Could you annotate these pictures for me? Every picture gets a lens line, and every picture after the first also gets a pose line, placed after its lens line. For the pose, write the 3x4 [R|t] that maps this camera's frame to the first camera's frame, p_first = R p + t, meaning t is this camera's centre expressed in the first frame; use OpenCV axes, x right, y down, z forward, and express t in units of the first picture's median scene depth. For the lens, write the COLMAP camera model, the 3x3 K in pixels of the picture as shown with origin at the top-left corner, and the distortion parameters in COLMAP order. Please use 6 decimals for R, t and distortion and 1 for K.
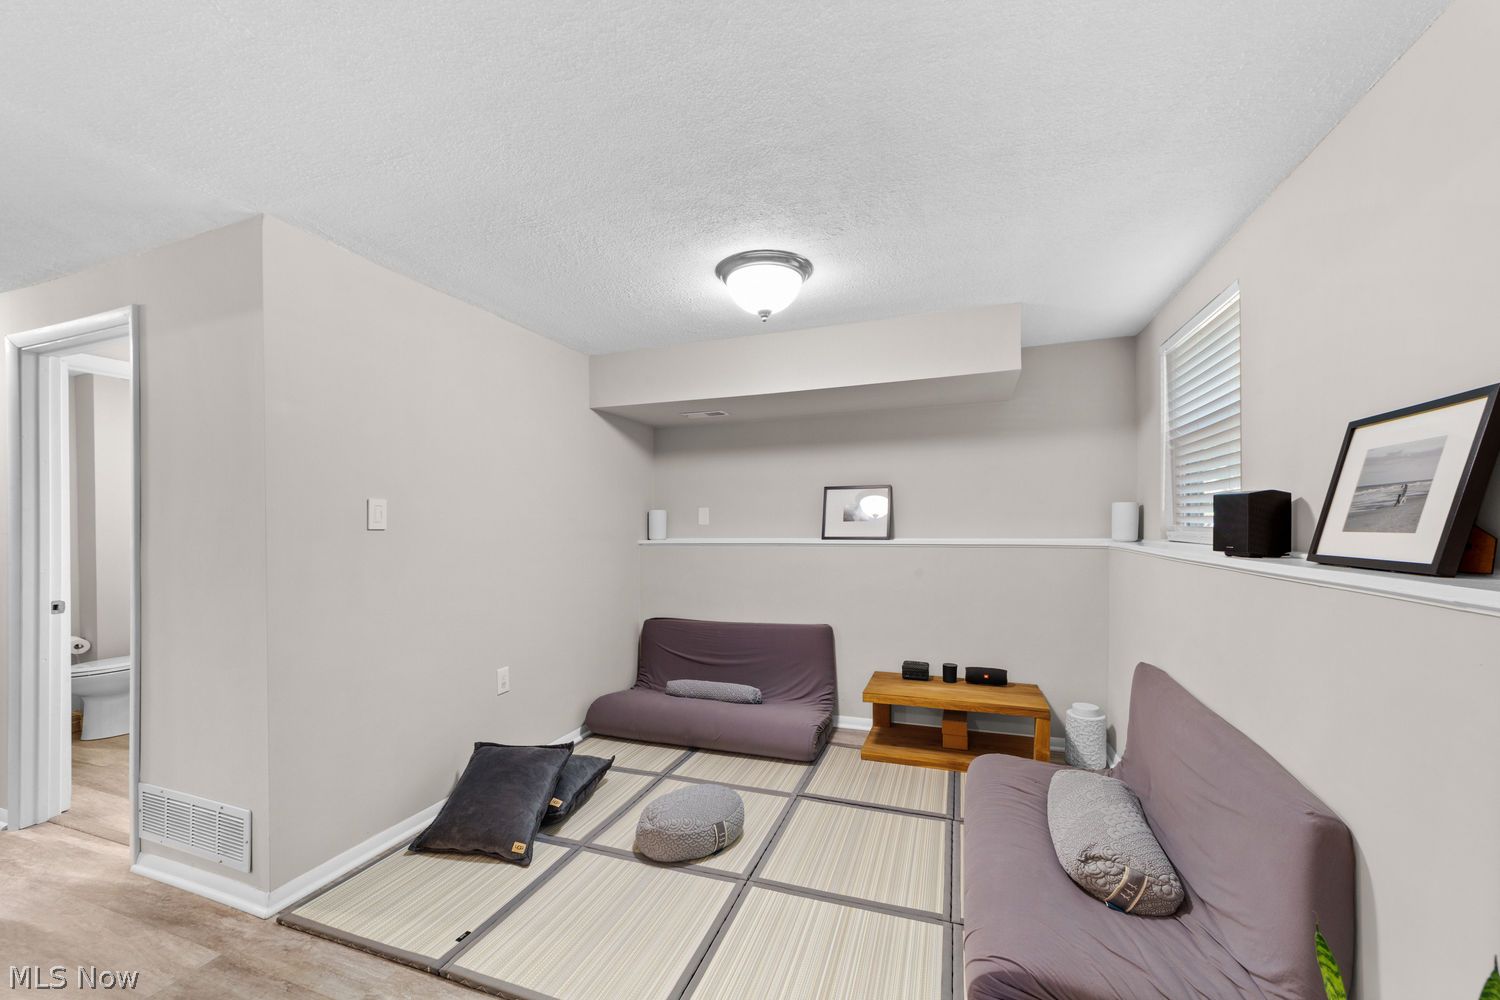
lens RADIAL K [[587.6, 0, 752.4], [0, 587.6, 525.6], [0, 0, 1]] dist [-0.015054, 0.007371]
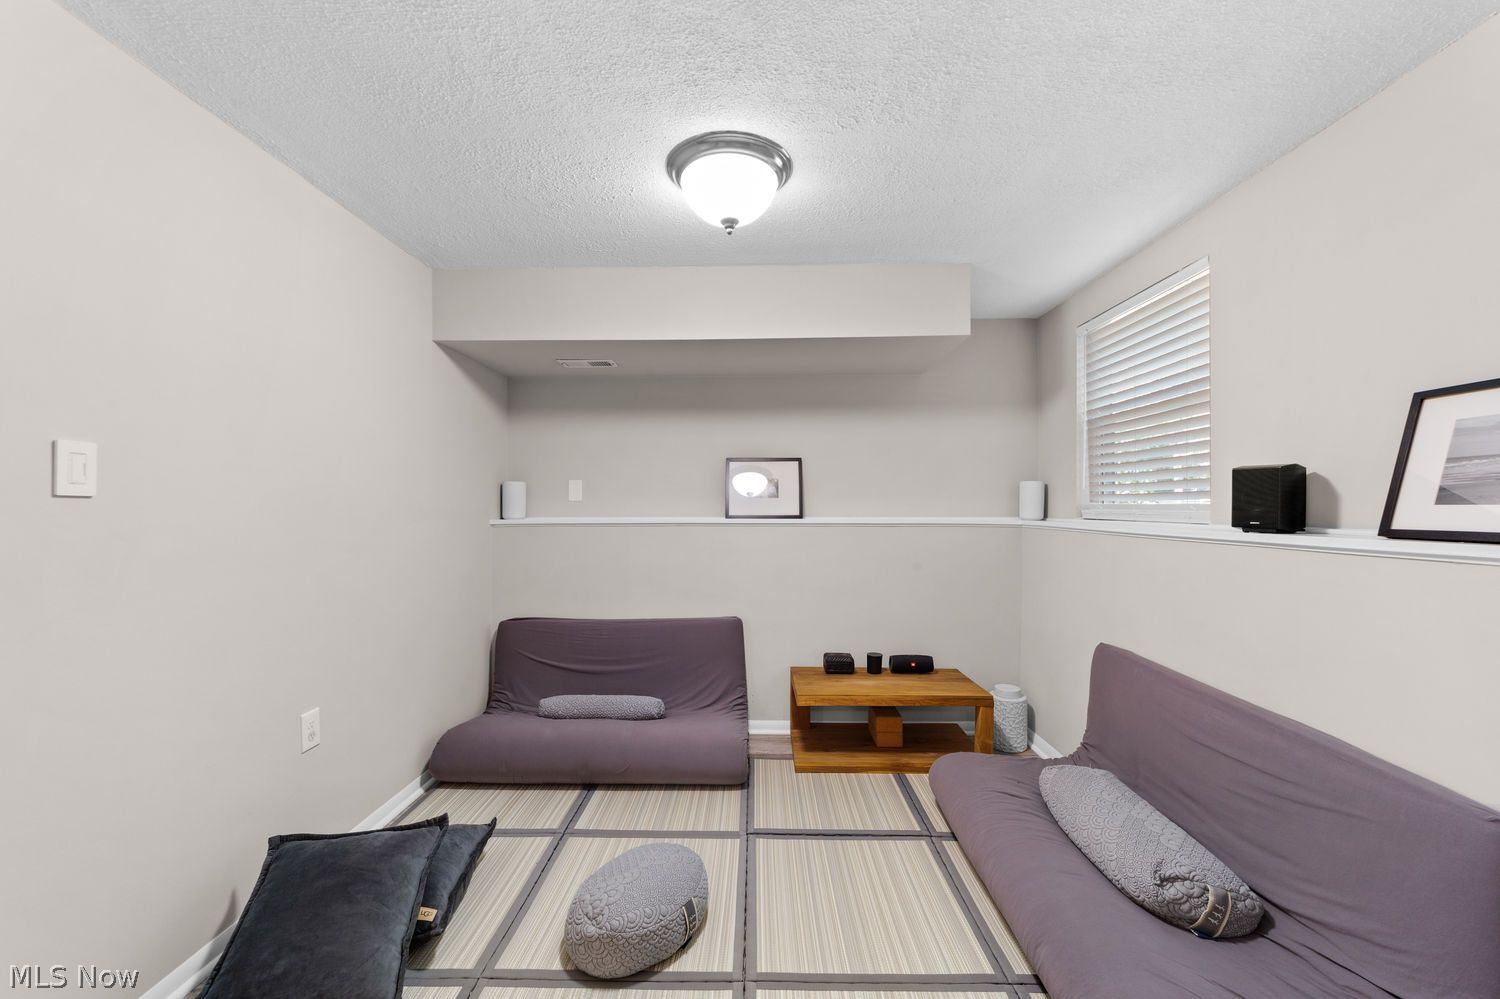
lens RADIAL K [[587.6, 0, 742.2], [0, 587.6, 510.1], [0, 0, 1]] dist [-0.015054, 0.007371]
pose [[0.947912, 0.005104, 0.318493, -0.172084], [-0.006130, 0.999979, 0.002219, 0.011392], [-0.318474, -0.004056, 0.947923, 0.217181]]
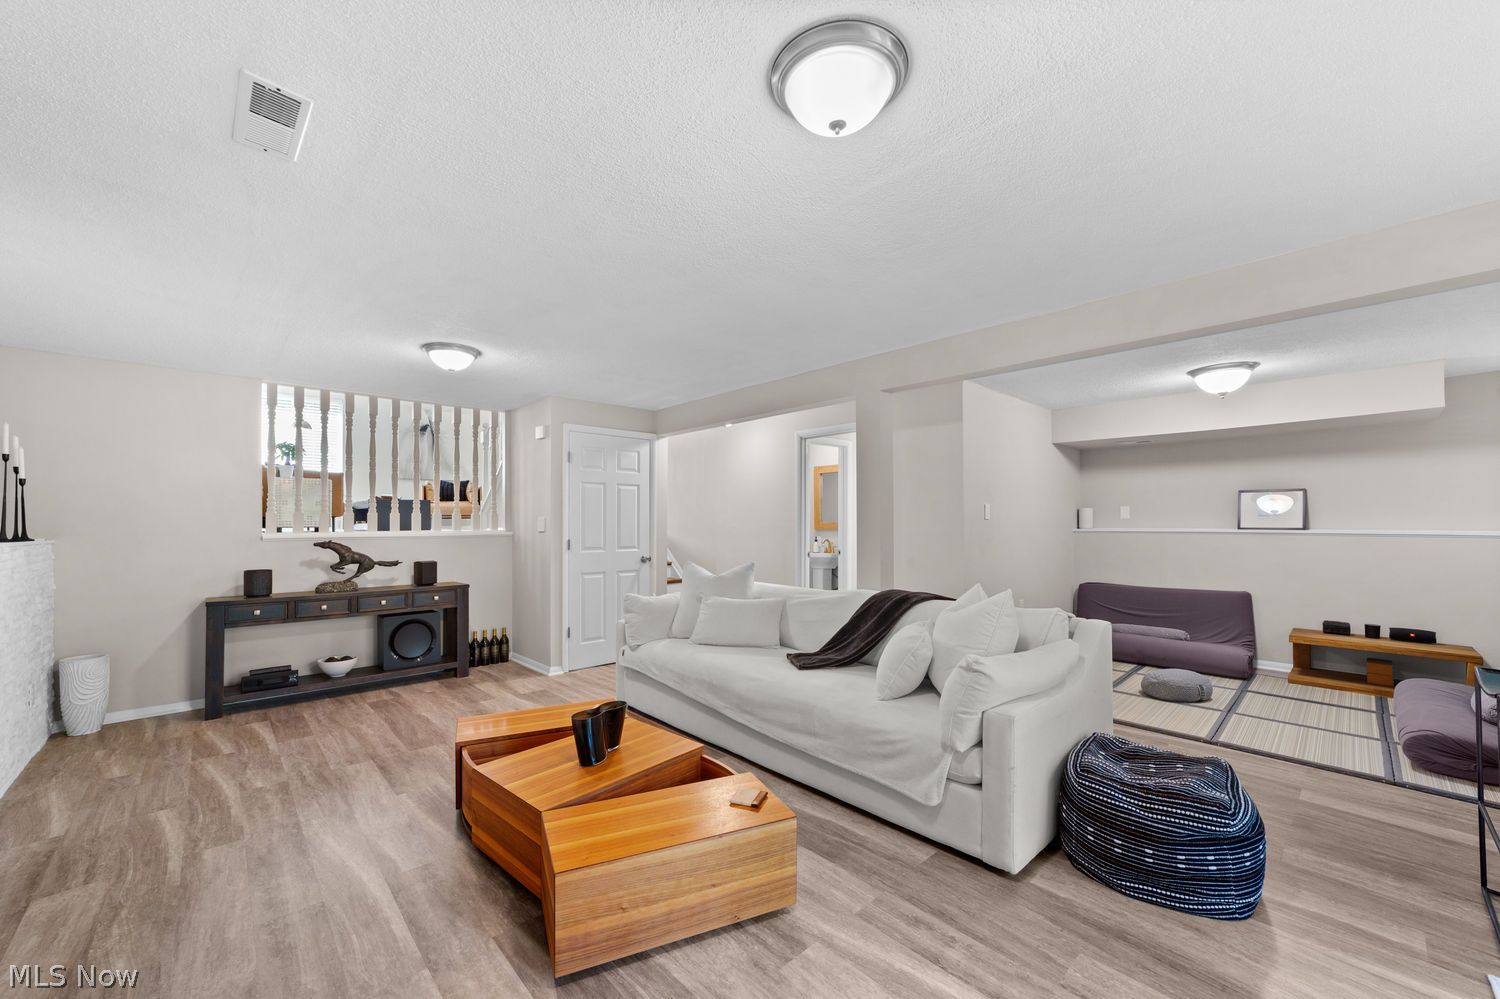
lens RADIAL K [[587.6, 0, 739.4], [0, 587.6, 505.7], [0, 0, 1]] dist [-0.015054, 0.007371]
pose [[0.891178, -0.002822, -0.453644, -0.377703], [-0.009416, 0.999650, -0.024716, 0.016411], [0.453555, 0.026298, 0.890840, -0.924722]]
